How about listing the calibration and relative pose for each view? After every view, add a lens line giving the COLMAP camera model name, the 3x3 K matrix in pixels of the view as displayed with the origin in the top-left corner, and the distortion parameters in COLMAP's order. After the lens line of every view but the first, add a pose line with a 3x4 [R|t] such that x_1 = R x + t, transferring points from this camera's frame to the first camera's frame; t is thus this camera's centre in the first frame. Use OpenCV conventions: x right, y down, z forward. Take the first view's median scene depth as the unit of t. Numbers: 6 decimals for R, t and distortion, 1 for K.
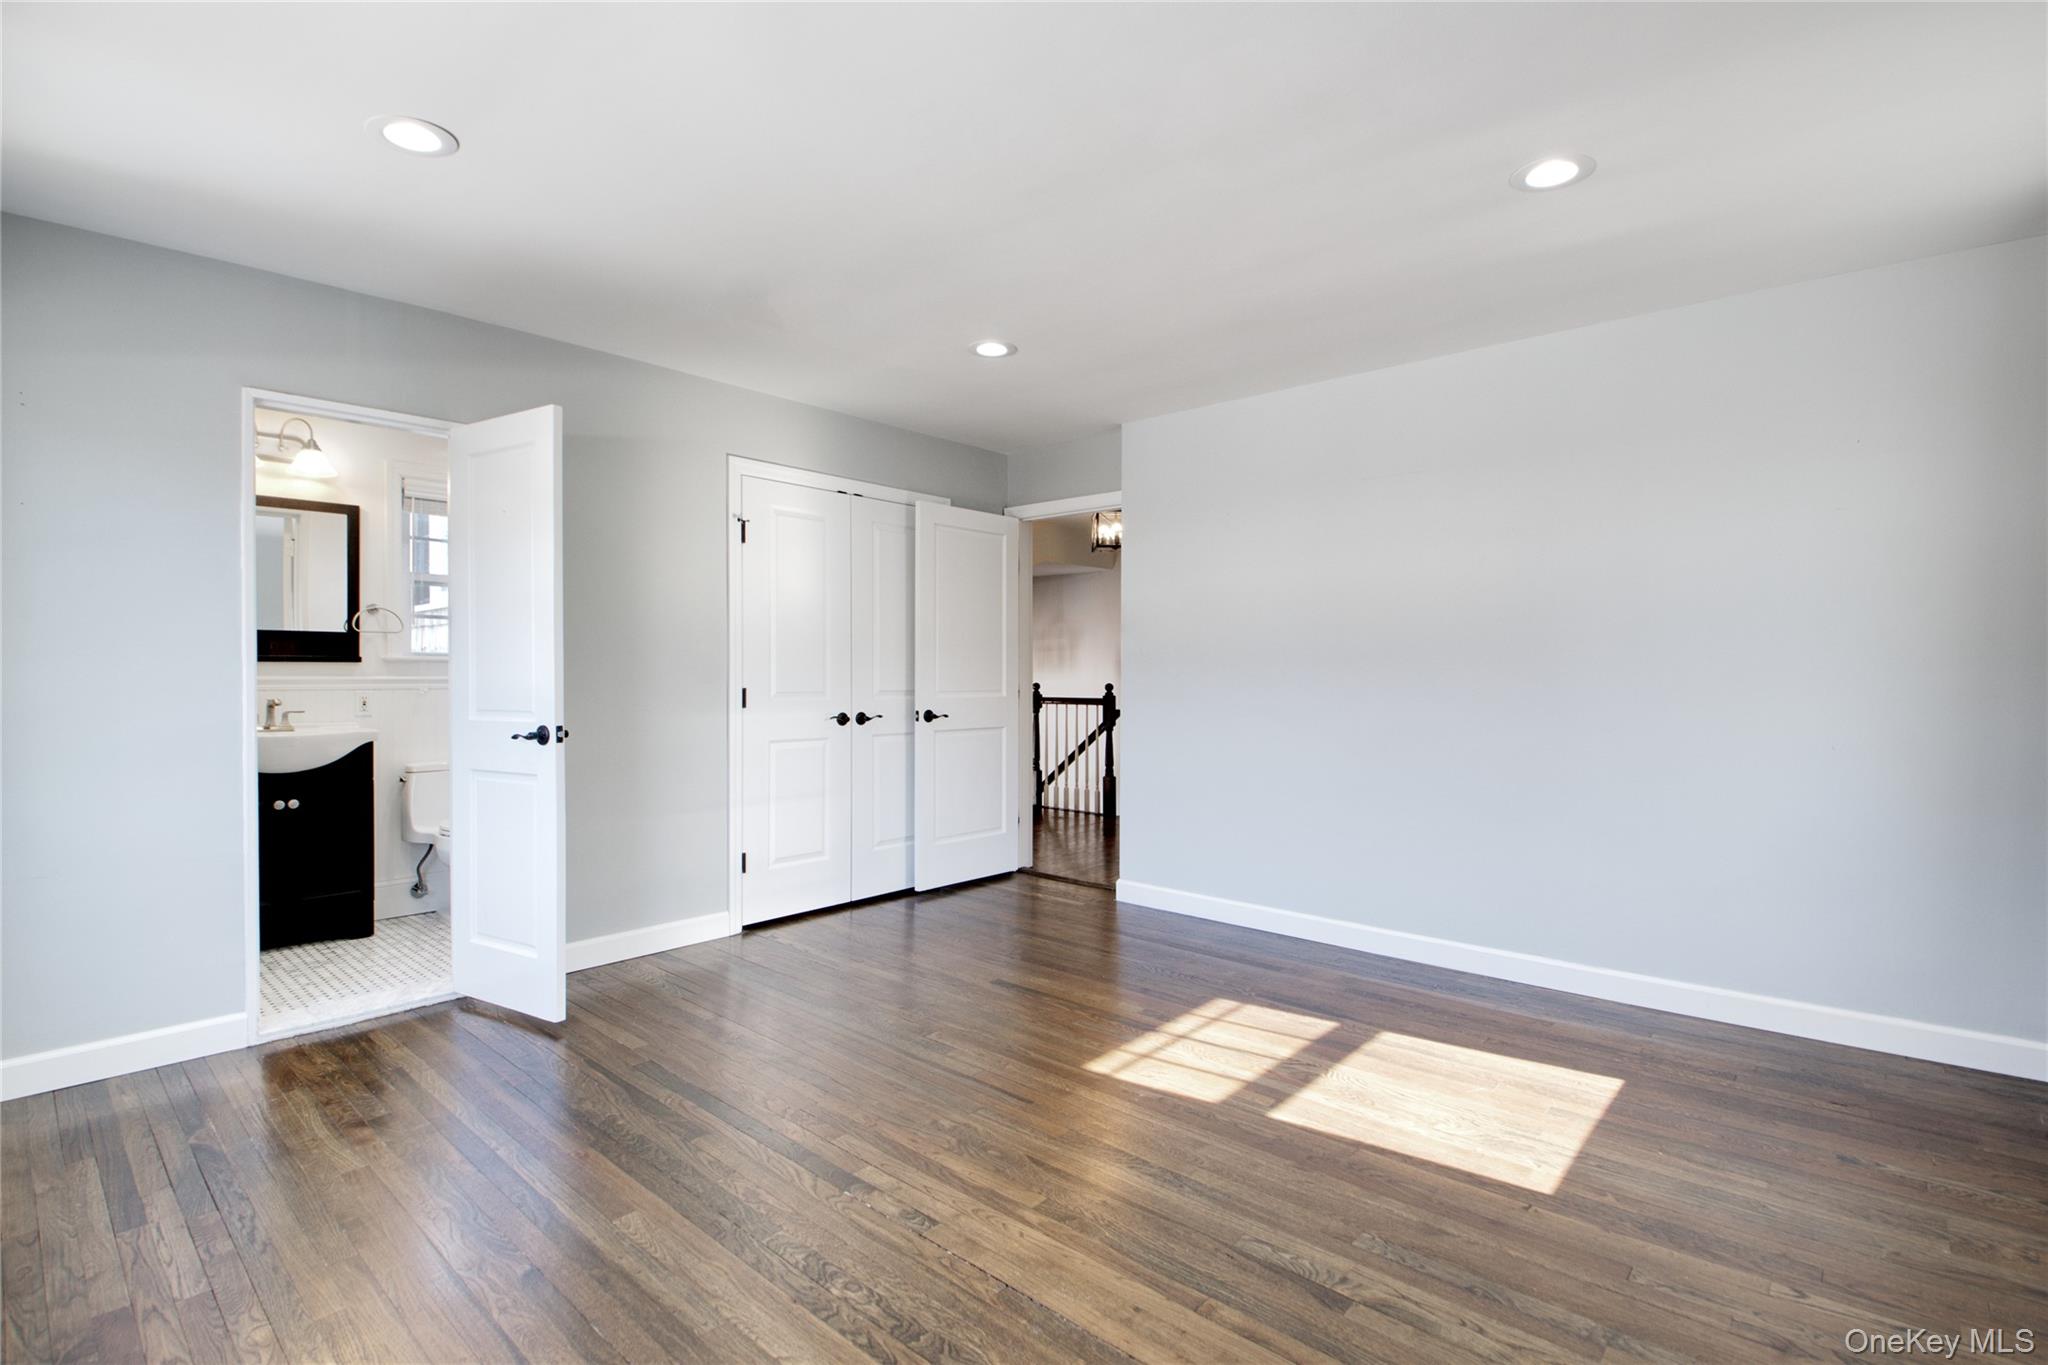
lens RADIAL K [[938.6, 0, 1024.0], [0, 938.6, 682.5], [0, 0, 1]] dist [0.081332, -0.054668]
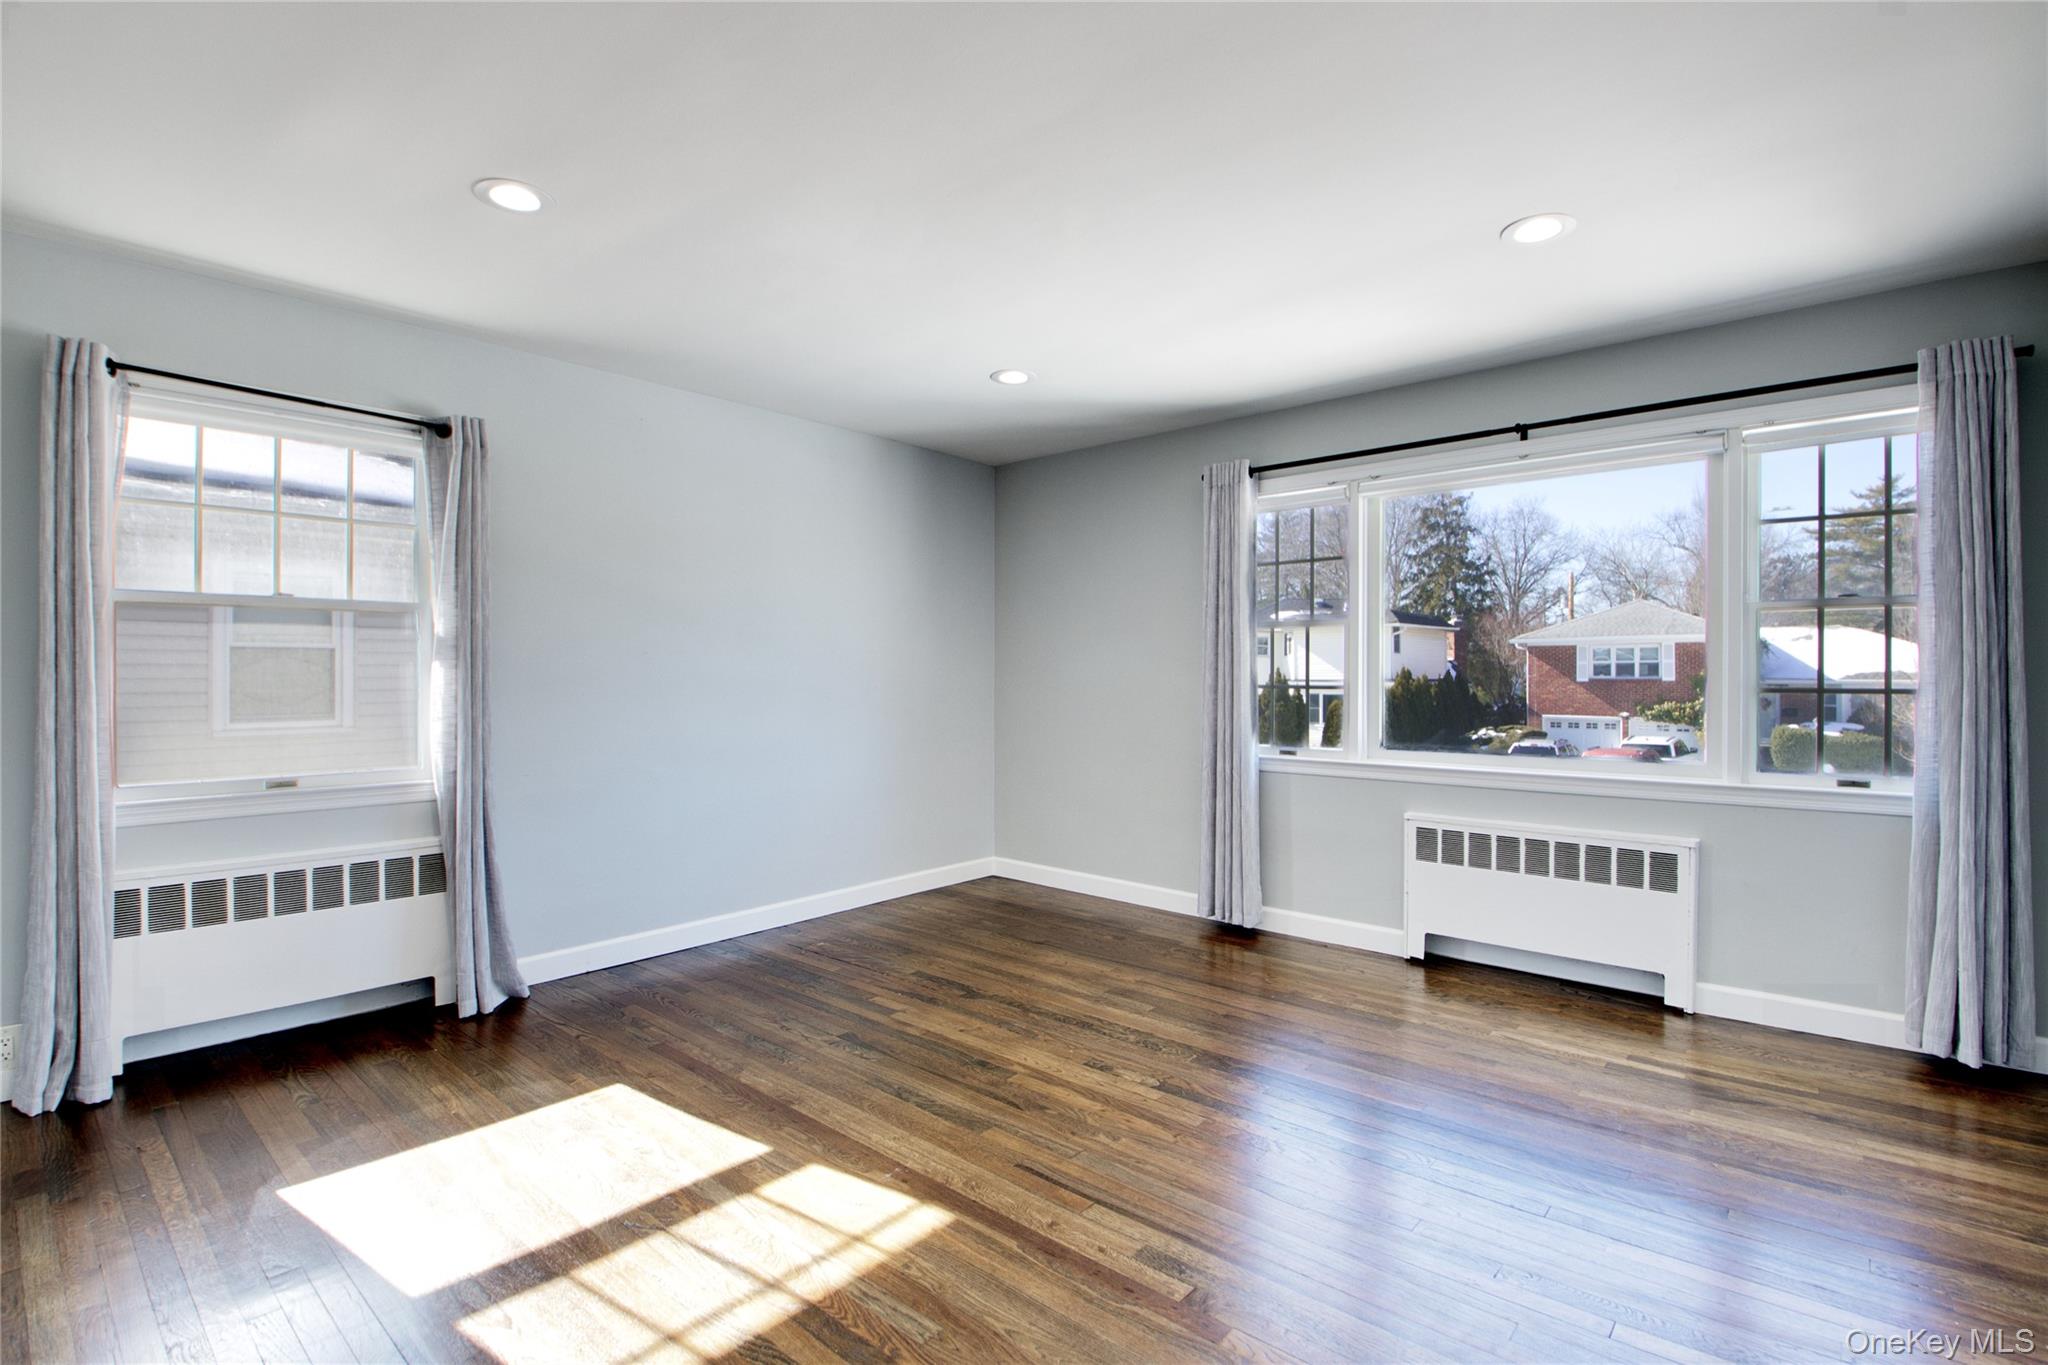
lens RADIAL K [[953.1, 0, 1023.3], [0, 953.1, 678.5], [0, 0, 1]] dist [0.014115, -0.020224]
pose [[-0.999983, 0.000060, -0.005772, 0.007426], [-0.000016, 0.999912, 0.013265, -0.027161], [0.005772, 0.013265, -0.999895, 1.977672]]
